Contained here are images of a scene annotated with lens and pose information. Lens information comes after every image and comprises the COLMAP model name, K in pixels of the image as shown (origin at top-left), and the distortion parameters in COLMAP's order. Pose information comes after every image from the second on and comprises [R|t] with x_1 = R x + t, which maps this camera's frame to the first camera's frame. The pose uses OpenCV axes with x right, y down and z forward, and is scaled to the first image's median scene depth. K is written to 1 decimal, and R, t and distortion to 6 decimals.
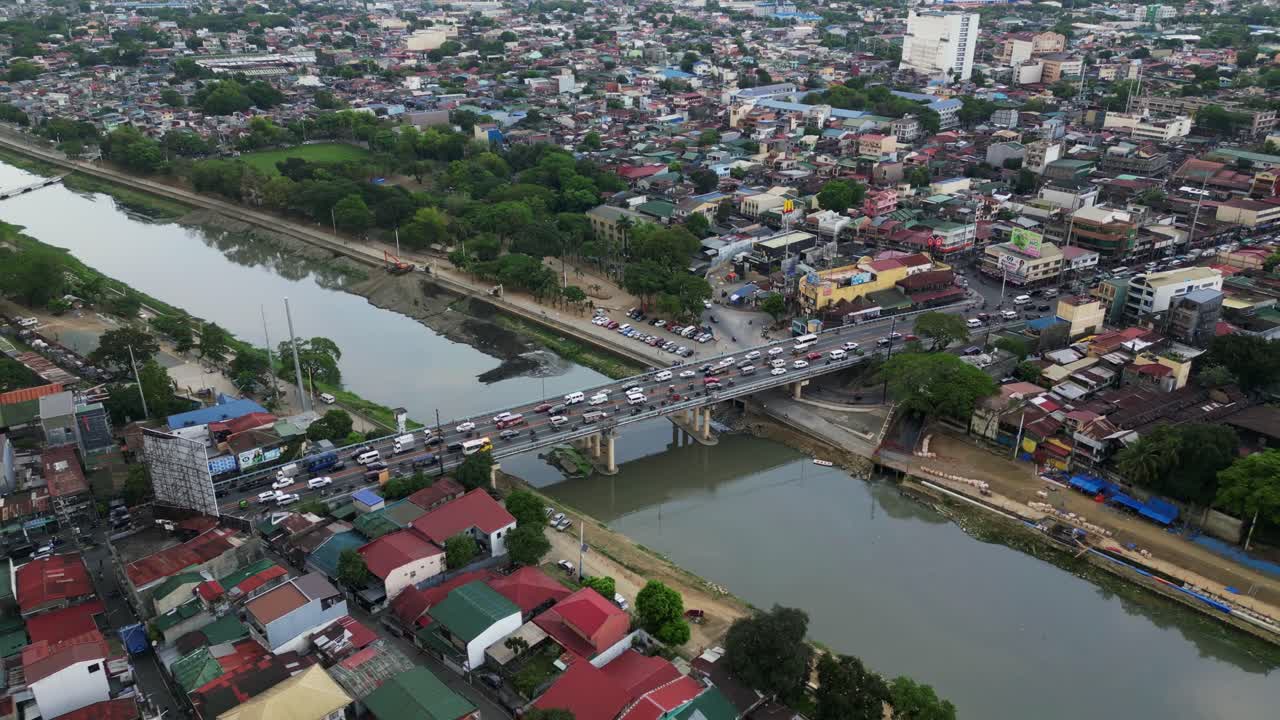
lens RADIAL K [[920.7, 0, 640.0], [0, 920.7, 360.0], [0, 0, 1]] dist [0.061639, -0.057283]
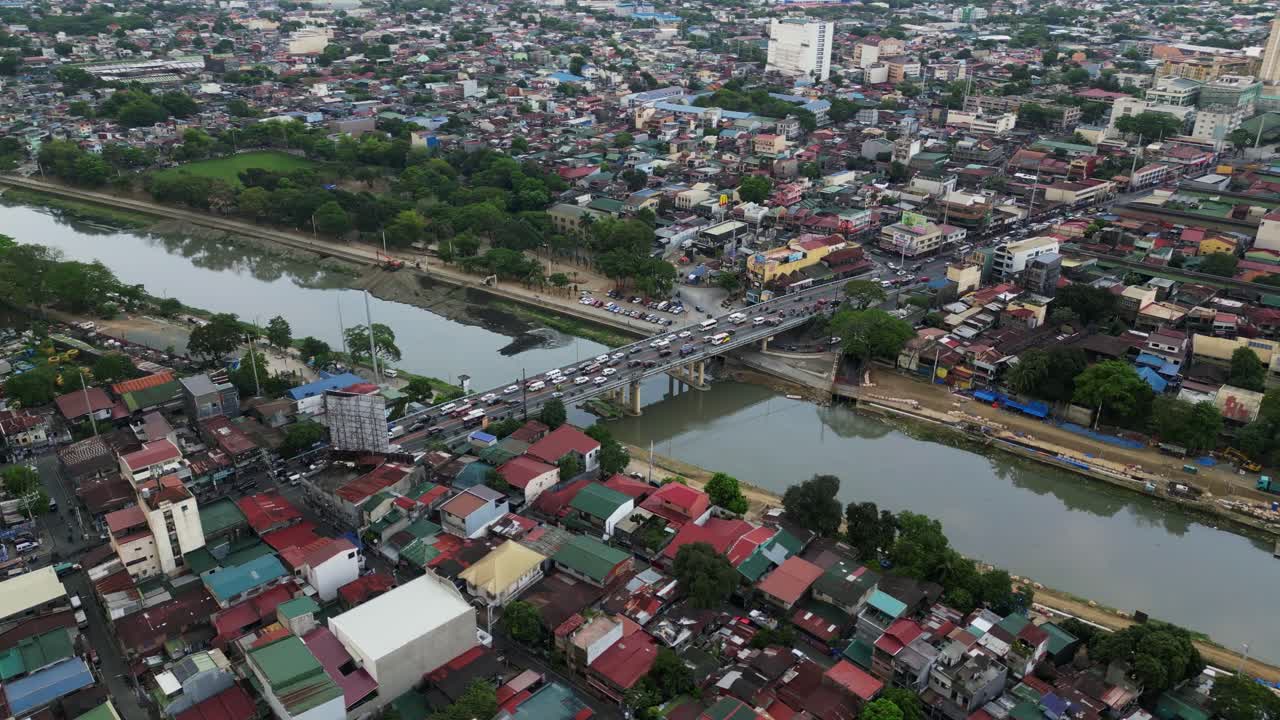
lens RADIAL K [[920.7, 0, 640.0], [0, 920.7, 360.0], [0, 0, 1]] dist [0.061639, -0.057283]
pose [[0.986002, -0.059491, 0.155761, -0.133380], [0.057961, 0.998216, 0.014350, 0.016866], [-0.156337, -0.005121, 0.987691, -0.157729]]
